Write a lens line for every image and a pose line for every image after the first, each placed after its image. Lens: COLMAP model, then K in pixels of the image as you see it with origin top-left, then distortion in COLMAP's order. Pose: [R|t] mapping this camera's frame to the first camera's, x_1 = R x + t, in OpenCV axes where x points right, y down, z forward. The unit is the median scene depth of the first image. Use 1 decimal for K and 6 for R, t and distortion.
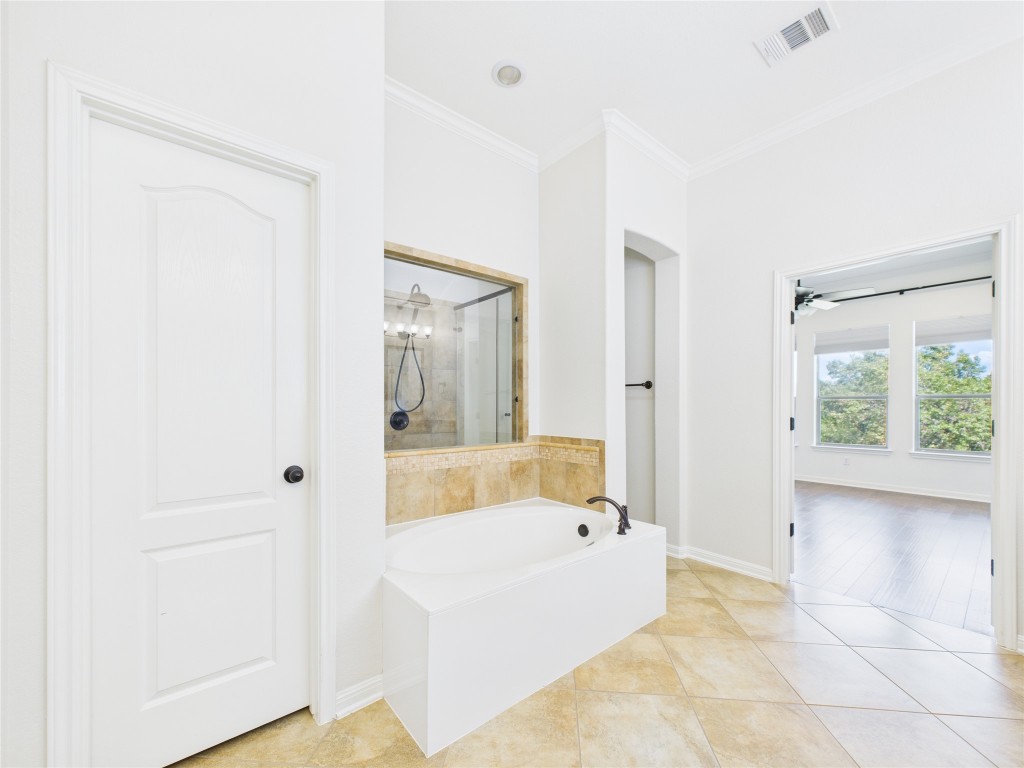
lens RADIAL K [[410.1, 0, 512.3], [0, 410.1, 405.1], [0, 0, 1]] dist [0.000209, 0.000066]
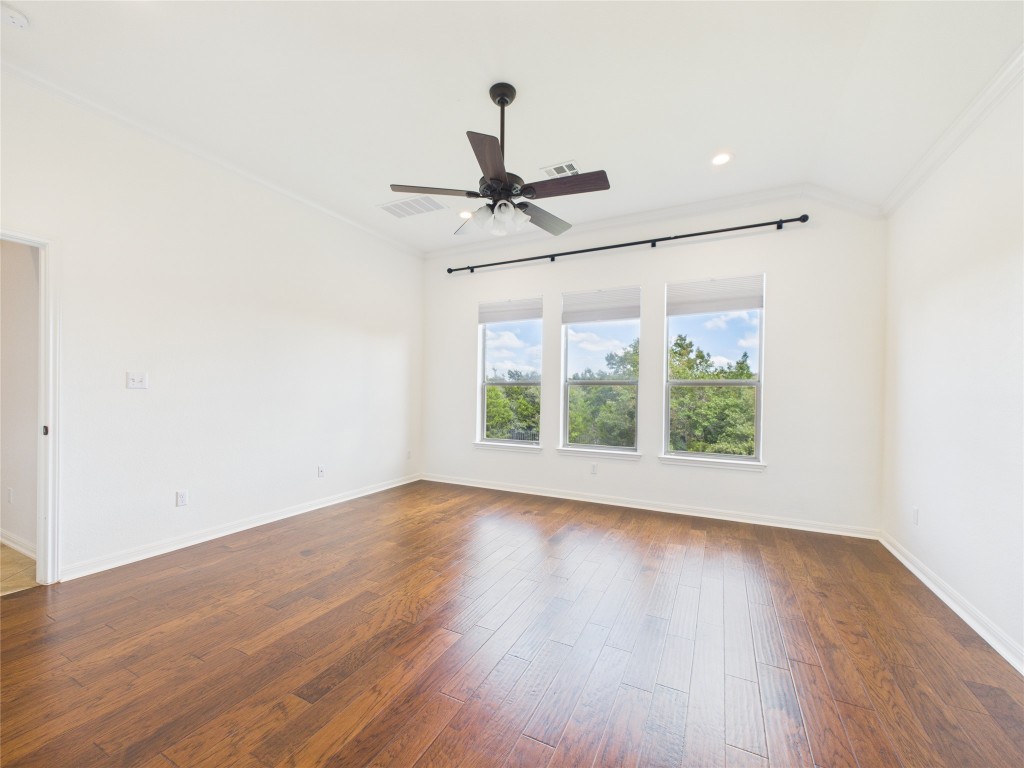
lens RADIAL K [[413.8, 0, 512.0], [0, 413.8, 389.1], [0, 0, 1]] dist [0.000228, 0.000019]
pose [[0.914914, 0.014461, 0.403391, 0.156433], [-0.011789, 0.999889, -0.009107, 0.000734], [-0.403478, 0.003577, 0.914983, 0.156998]]
